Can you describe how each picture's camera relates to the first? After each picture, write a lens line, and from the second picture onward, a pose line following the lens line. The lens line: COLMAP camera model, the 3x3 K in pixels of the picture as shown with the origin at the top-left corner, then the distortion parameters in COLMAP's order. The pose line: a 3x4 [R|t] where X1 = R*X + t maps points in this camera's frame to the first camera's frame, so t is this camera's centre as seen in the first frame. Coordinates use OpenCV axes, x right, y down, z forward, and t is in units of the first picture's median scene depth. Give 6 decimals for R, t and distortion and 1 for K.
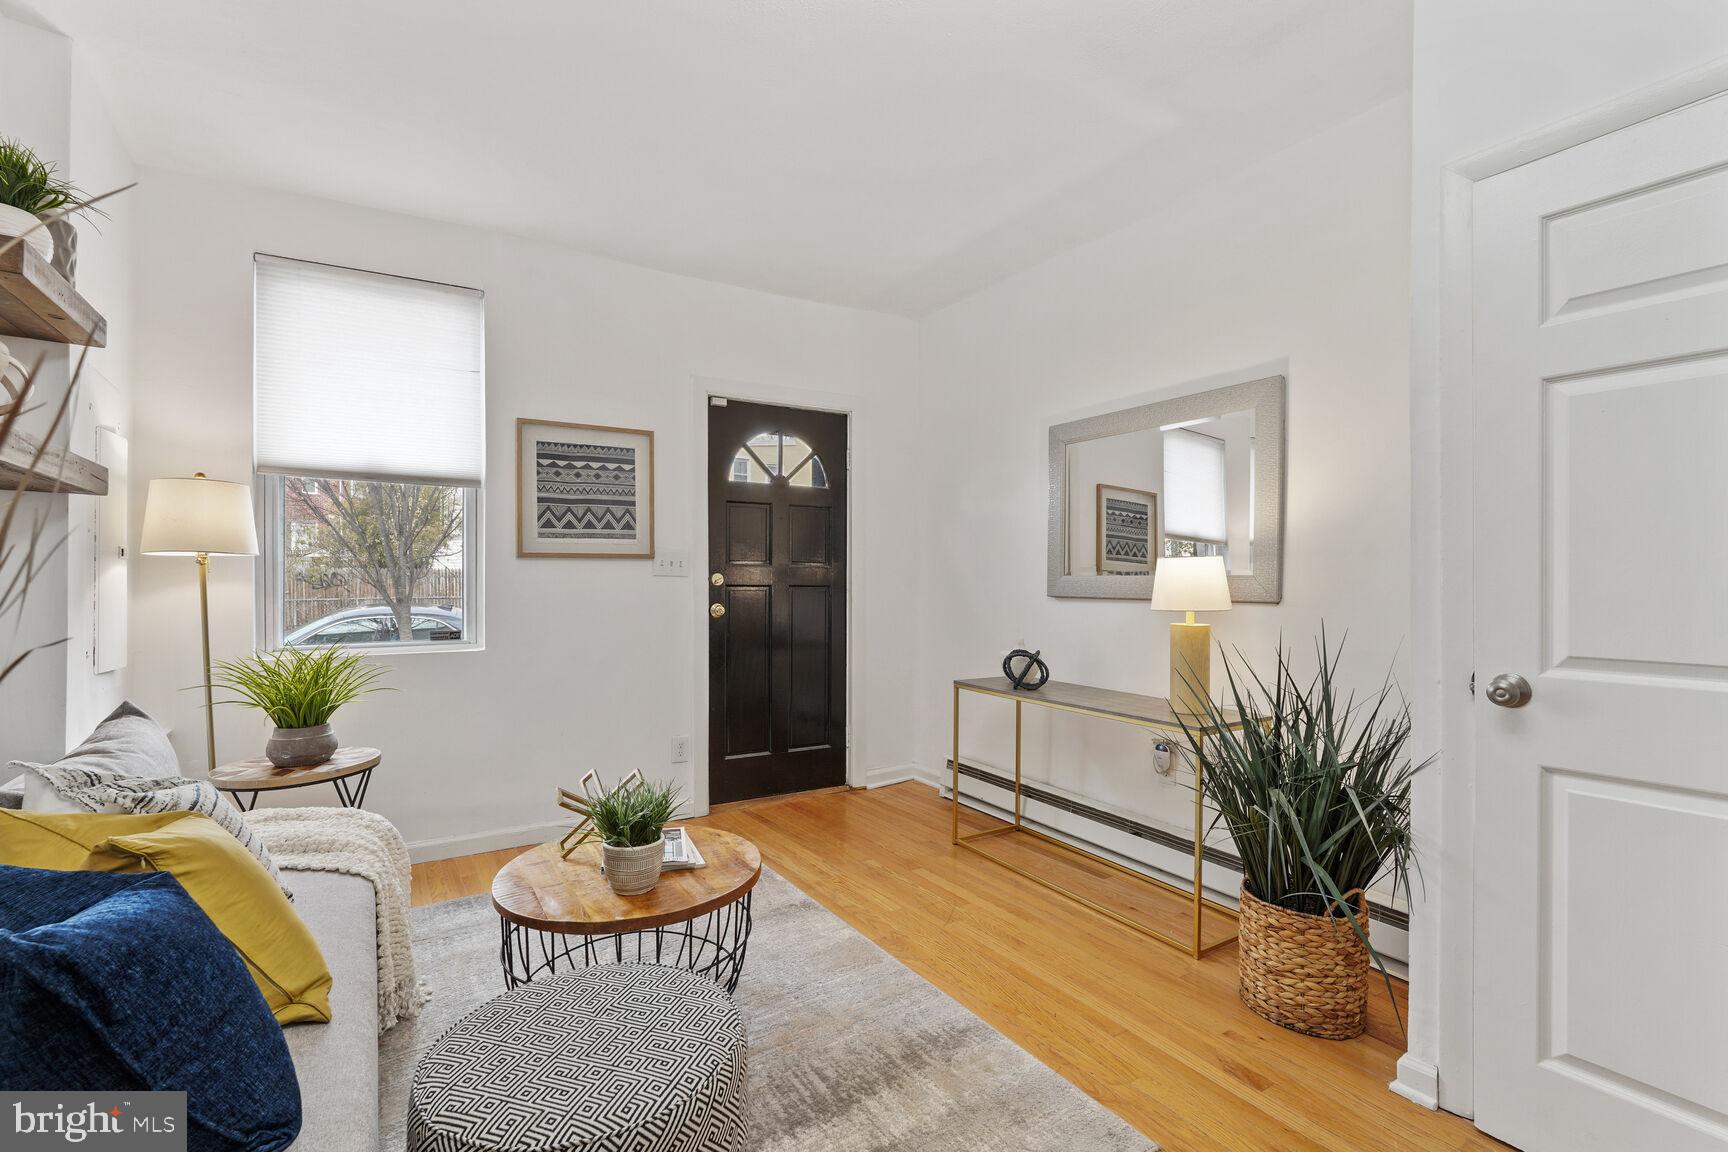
lens RADIAL K [[767.2, 0, 864.0], [0, 767.2, 576.0], [0, 0, 1]] dist [-0.015741, 0.000237]
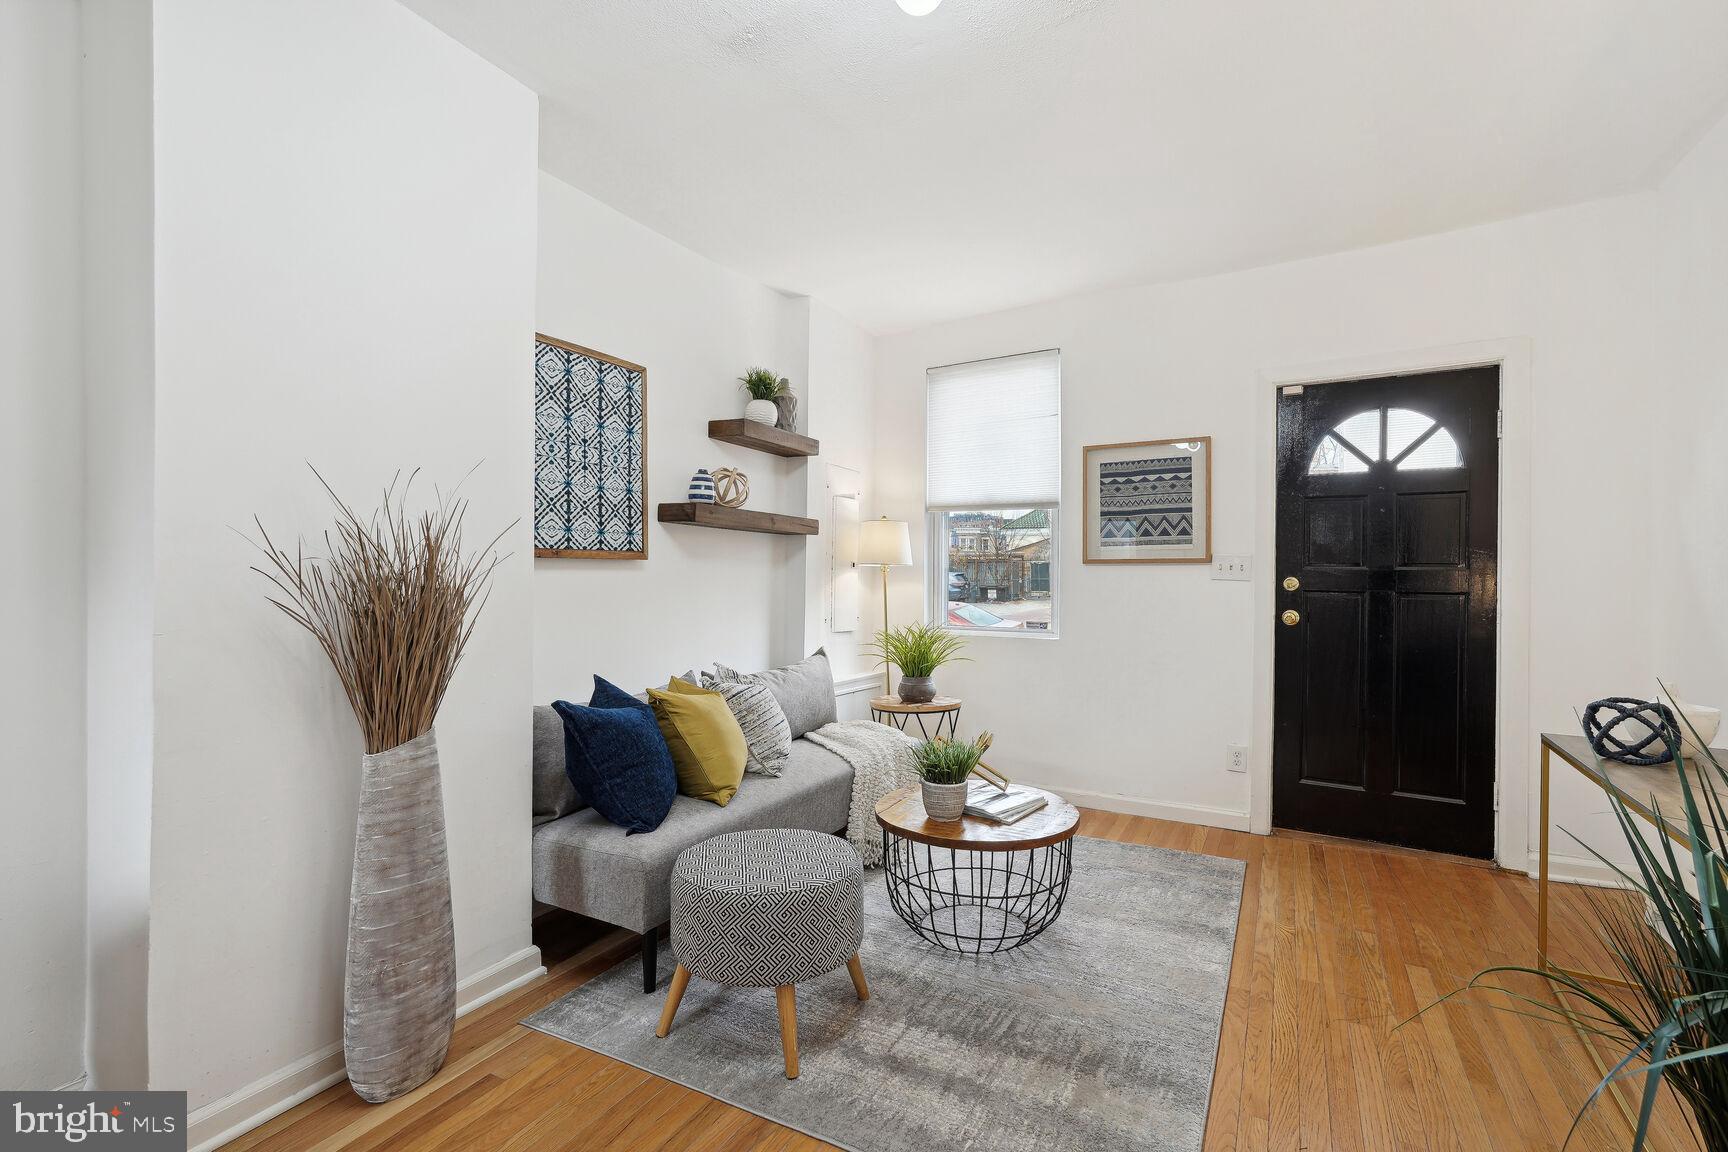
lens RADIAL K [[755.6, 0, 864.0], [0, 755.6, 576.0], [0, 0, 1]] dist [-0.002093, -0.000176]
pose [[0.467579, 0.001509, -0.883950, 0.399746], [-0.006252, 0.999979, -0.001601, -0.000675], [0.883929, 0.006275, 0.467578, 0.135618]]
